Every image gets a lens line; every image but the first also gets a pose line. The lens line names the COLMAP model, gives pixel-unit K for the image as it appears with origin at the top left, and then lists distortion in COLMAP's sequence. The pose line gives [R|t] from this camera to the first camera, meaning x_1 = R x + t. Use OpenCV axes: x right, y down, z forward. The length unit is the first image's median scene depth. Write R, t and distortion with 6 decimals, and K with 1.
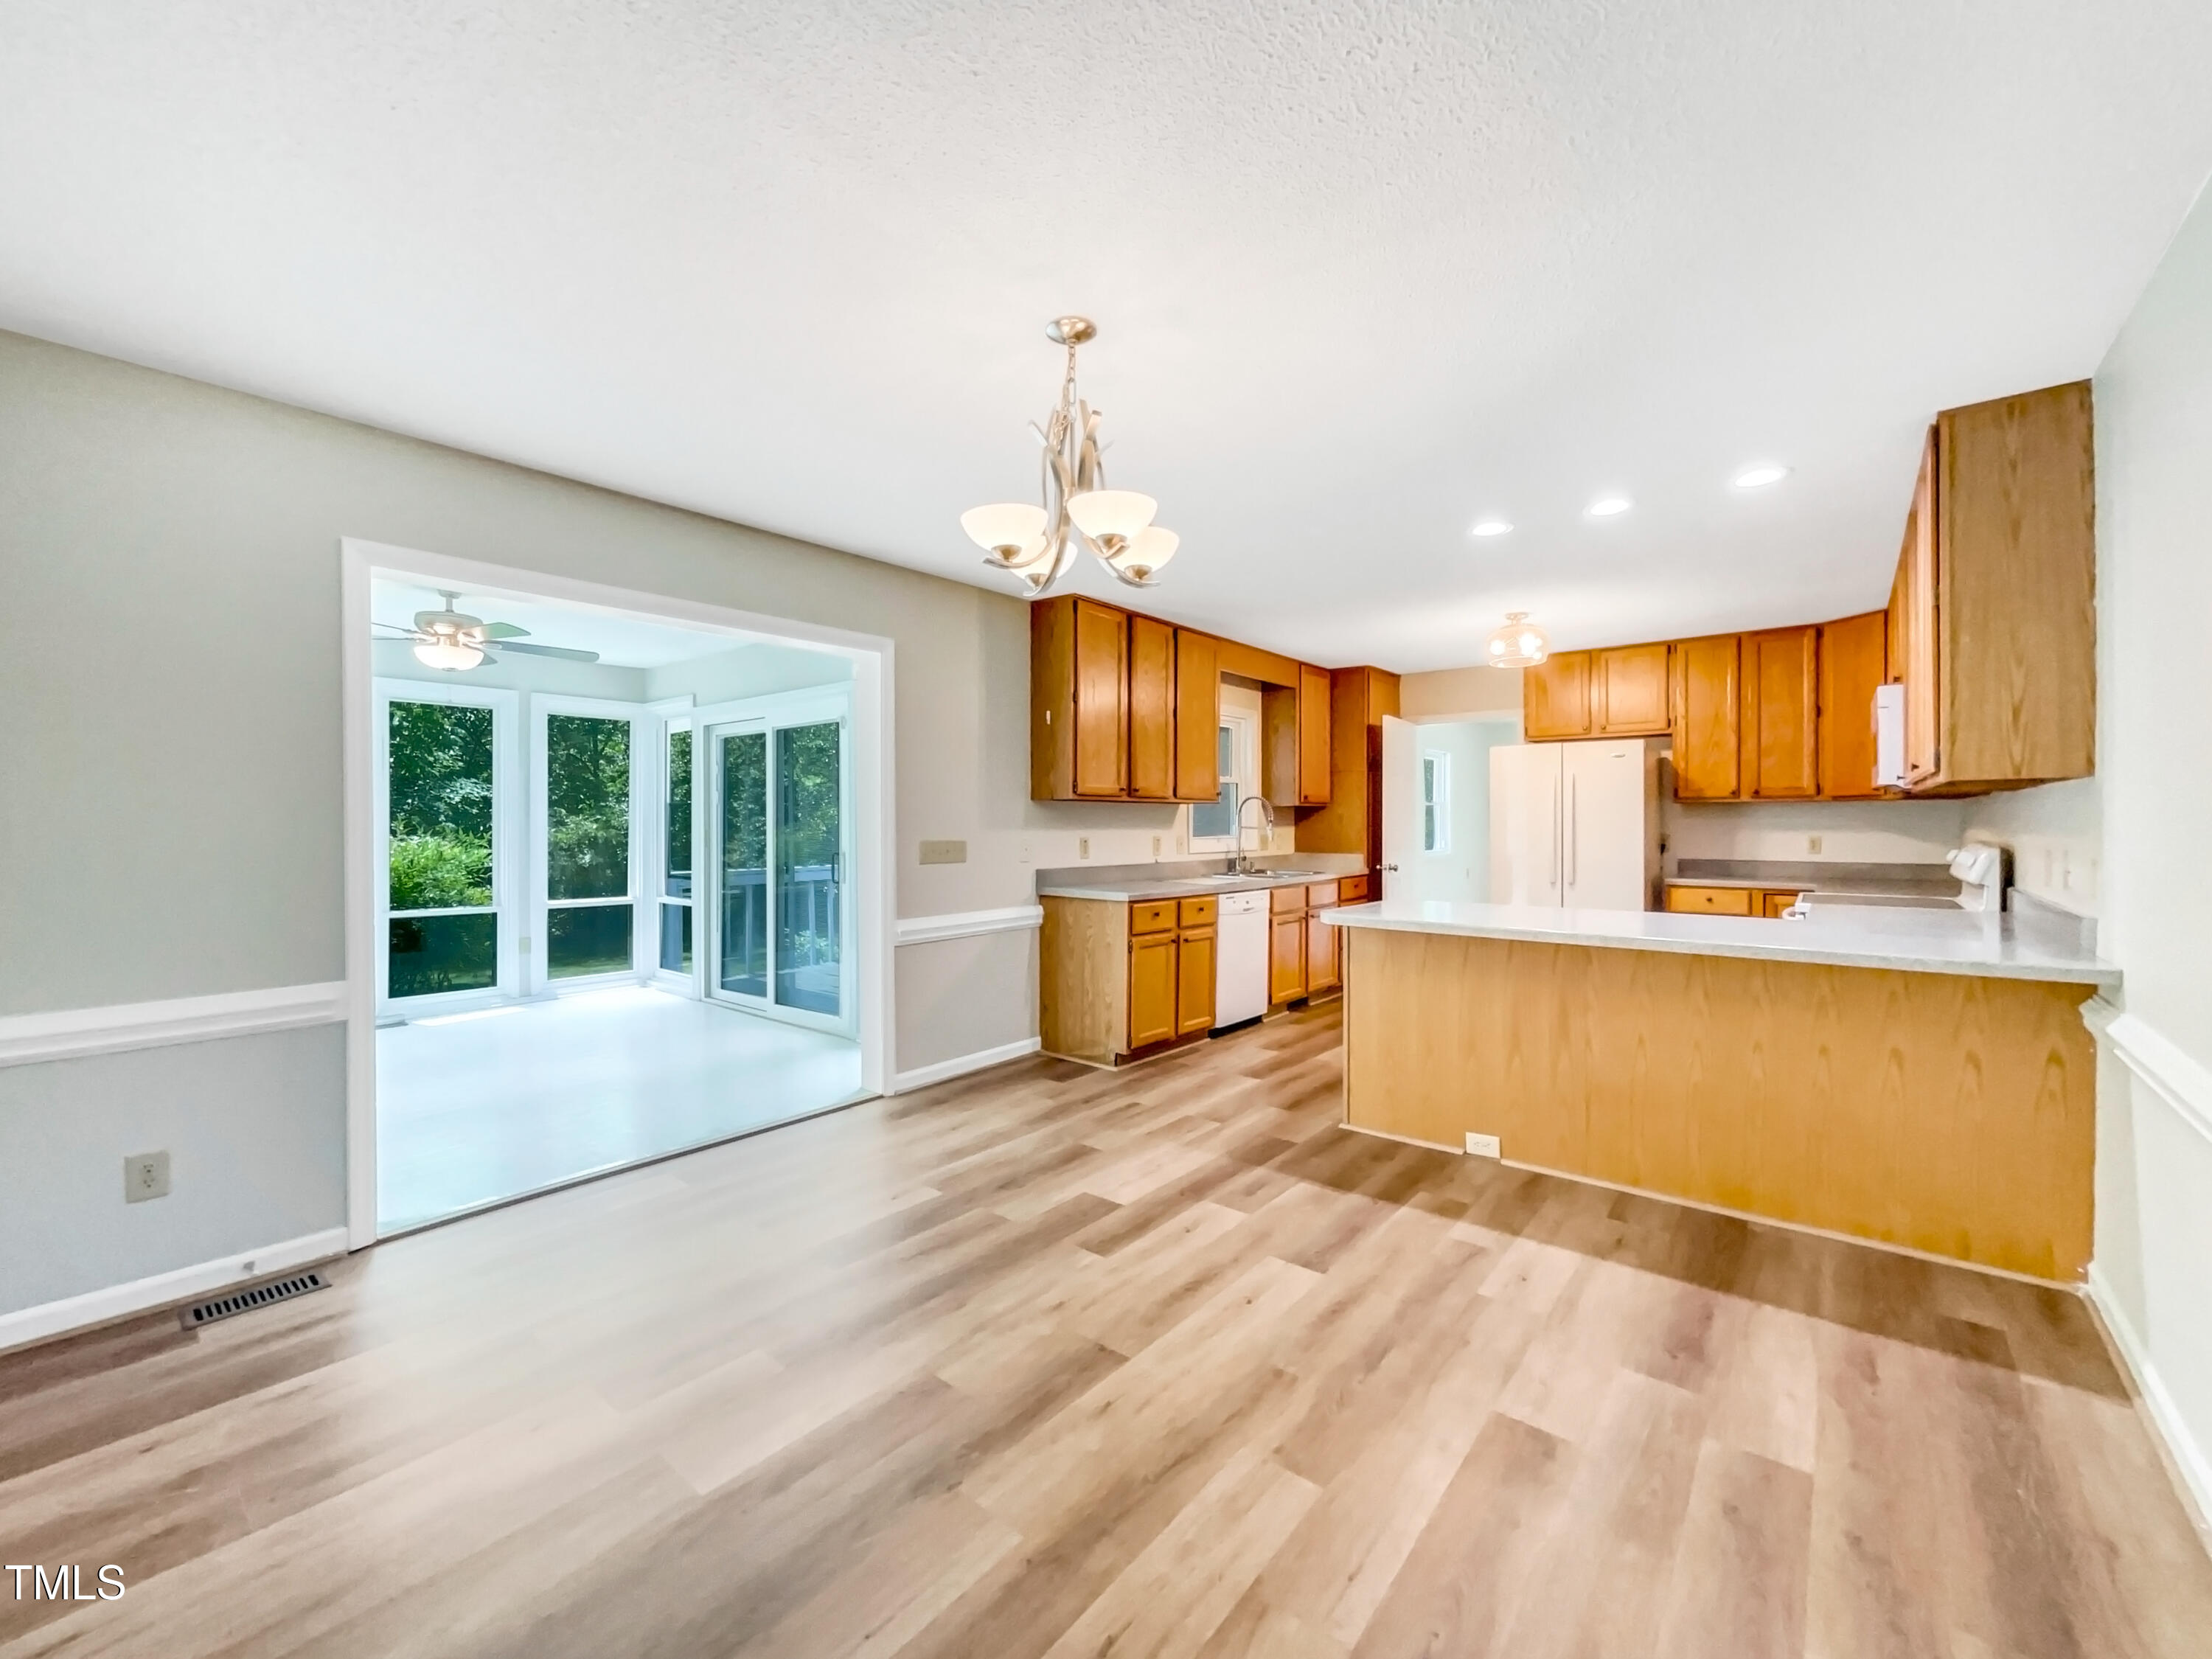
lens RADIAL K [[908.3, 0, 1103.4], [0, 908.3, 829.4], [0, 0, 1]] dist [0.002184, 0.000550]
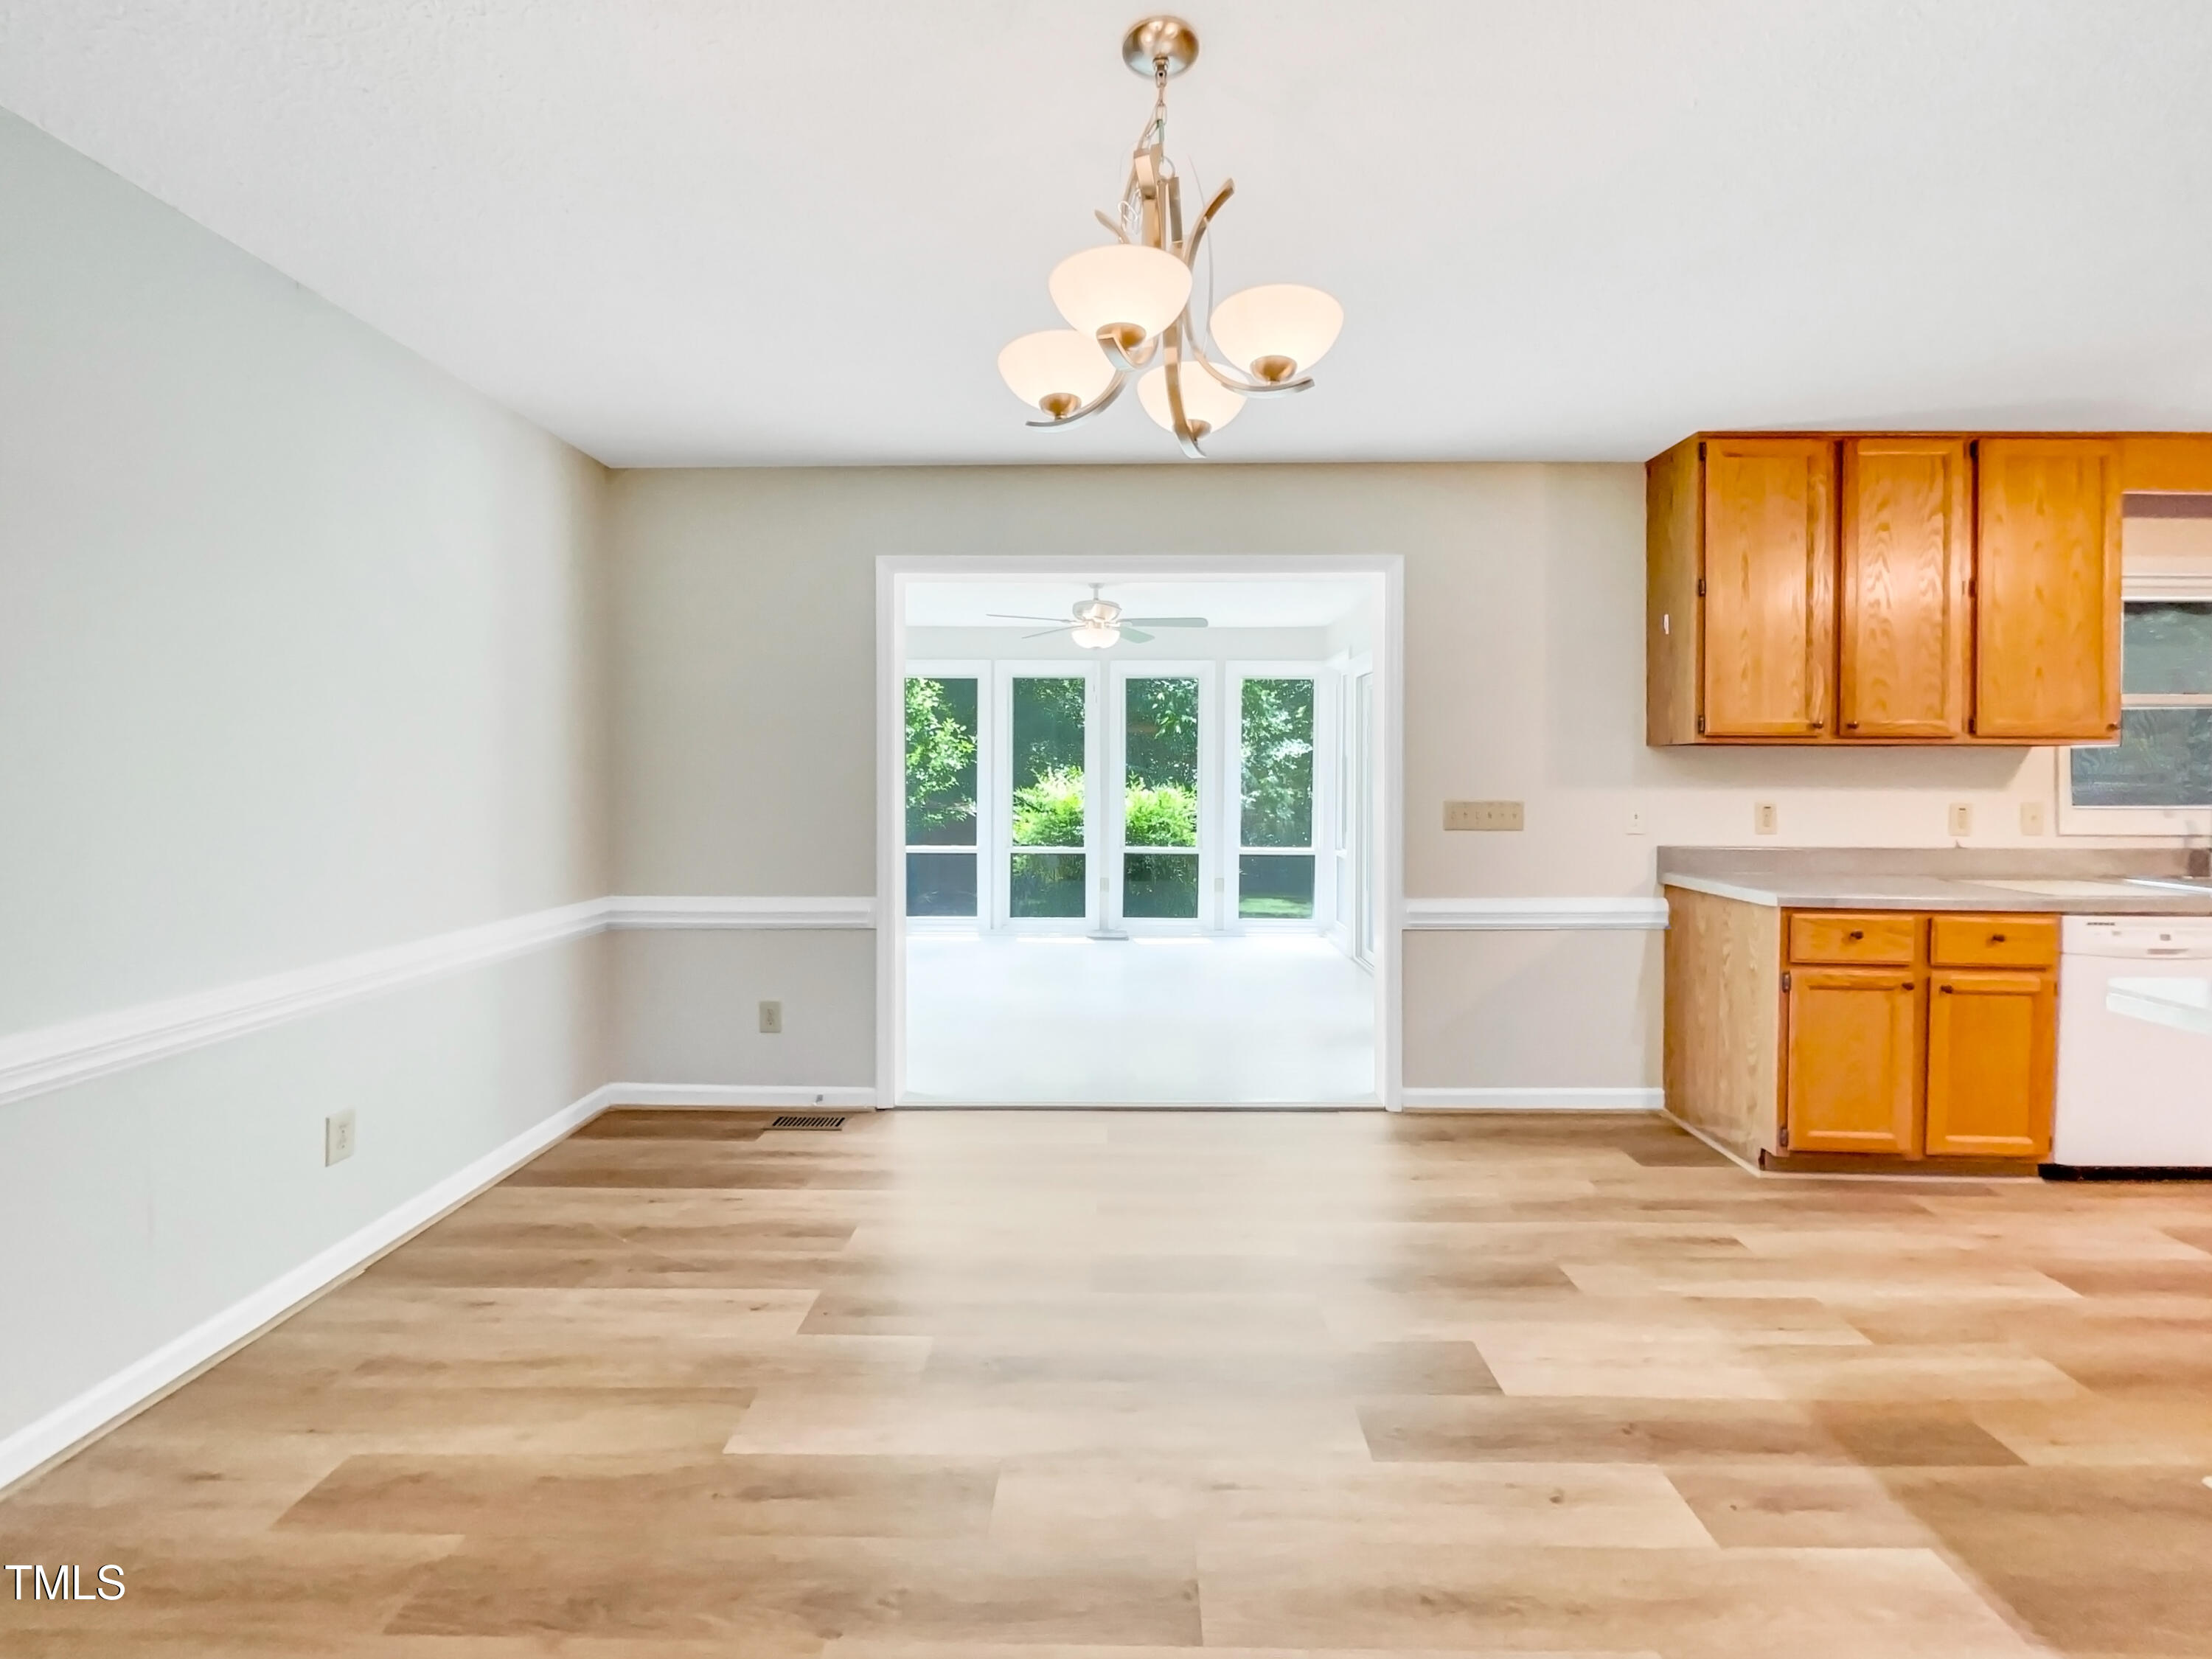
lens RADIAL K [[908.3, 0, 1120.1], [0, 908.3, 778.4], [0, 0, 1]] dist [0.002184, 0.000550]
pose [[0.627765, 0.005159, -0.778386, 0.206775], [-0.009717, 0.999952, -0.001209, -0.002564], [0.778342, 0.008322, 0.627785, 0.244612]]
